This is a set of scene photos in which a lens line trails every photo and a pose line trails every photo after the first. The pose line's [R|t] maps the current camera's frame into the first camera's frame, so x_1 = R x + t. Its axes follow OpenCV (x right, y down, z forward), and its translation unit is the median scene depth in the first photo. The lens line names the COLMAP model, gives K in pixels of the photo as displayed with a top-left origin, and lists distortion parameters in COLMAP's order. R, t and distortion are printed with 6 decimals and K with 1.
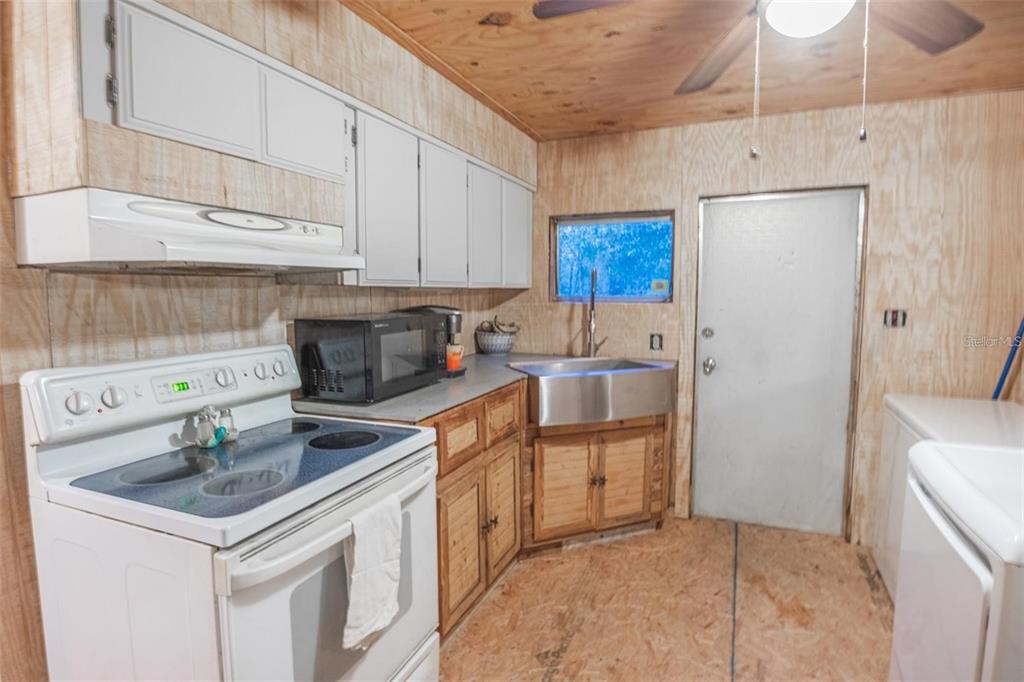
lens RADIAL K [[527.2, 0, 514.8], [0, 527.2, 329.3], [0, 0, 1]] dist [-0.027647, -0.002237]
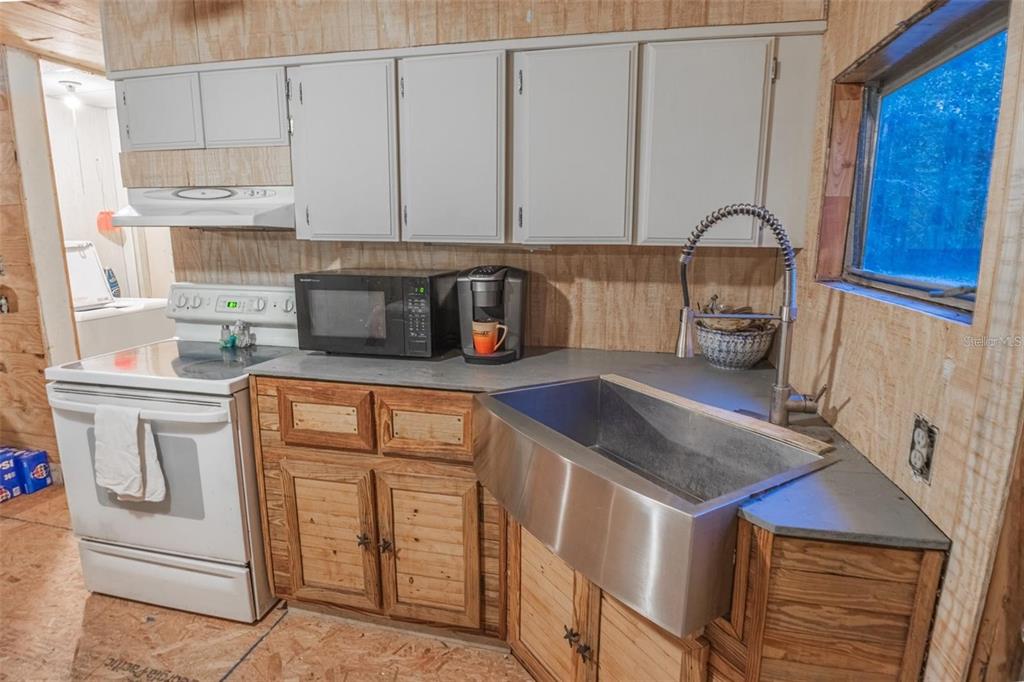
lens RADIAL K [[527.2, 0, 514.8], [0, 527.2, 329.3], [0, 0, 1]] dist [-0.027647, -0.002237]
pose [[0.190730, 0.180994, -0.964813, 0.575211], [-0.084293, 0.982245, 0.167601, -0.082909], [0.978017, 0.049361, 0.202600, 0.837179]]
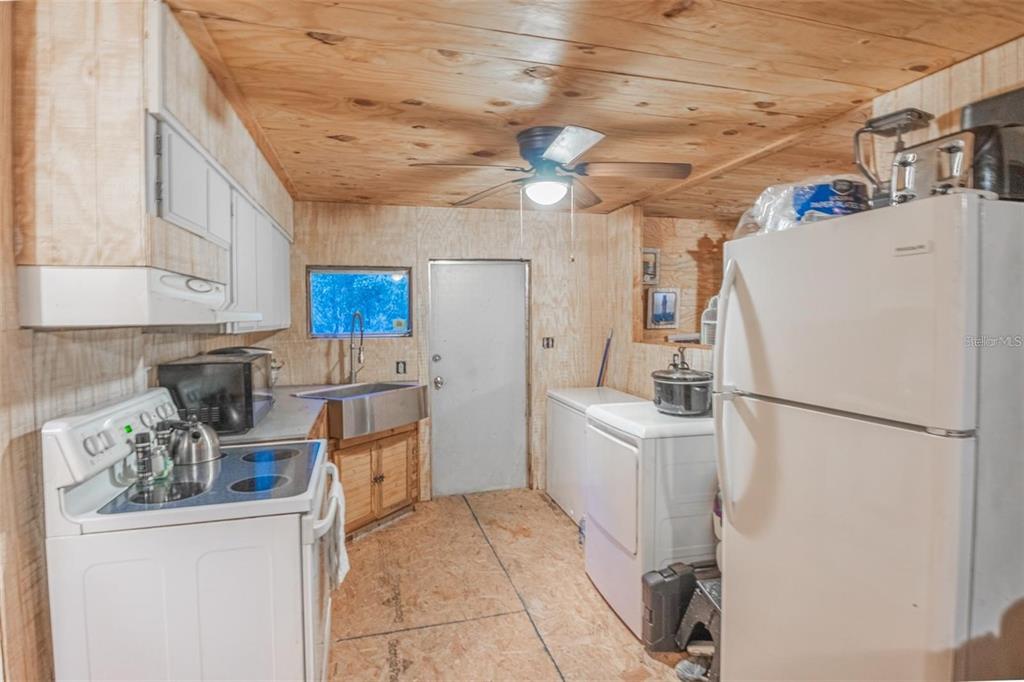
lens RADIAL K [[527.2, 0, 514.8], [0, 527.2, 329.3], [0, 0, 1]] dist [-0.027647, -0.002237]
pose [[0.780738, -0.020998, 0.624505, -0.373051], [0.054694, 0.997896, -0.034824, -0.011087], [-0.622460, 0.061345, 0.780244, -0.221989]]
